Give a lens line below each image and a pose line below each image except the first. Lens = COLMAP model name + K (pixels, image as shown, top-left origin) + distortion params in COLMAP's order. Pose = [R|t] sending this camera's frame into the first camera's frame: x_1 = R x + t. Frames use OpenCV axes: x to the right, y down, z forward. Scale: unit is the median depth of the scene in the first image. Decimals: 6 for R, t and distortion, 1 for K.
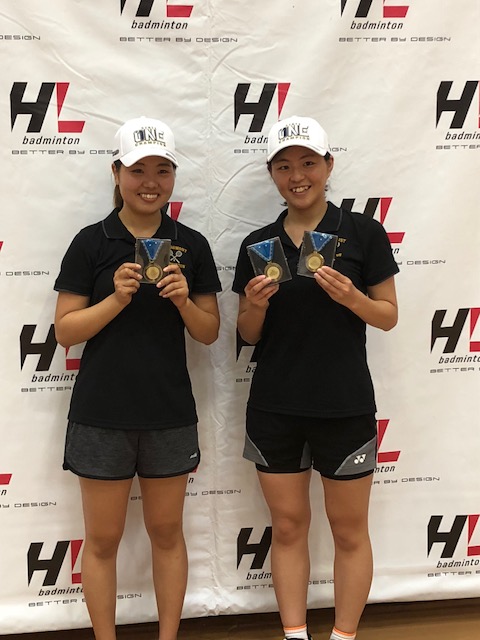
lens RADIAL K [[1227.2, 0, 246.3], [0, 1227.2, 336.6], [0, 0, 1]] dist [0.270302, -1.376613]
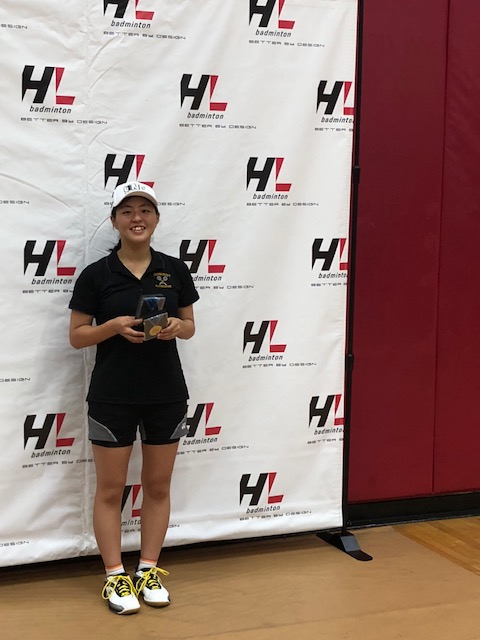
lens RADIAL K [[1227.2, 0, 246.3], [0, 1227.2, 336.6], [0, 0, 1]] dist [0.270302, -1.376613]
pose [[0.971565, -0.006099, 0.236695, -0.179311], [0.015383, 0.999182, -0.037394, 0.048343], [-0.236274, 0.039971, 0.970864, -0.342808]]
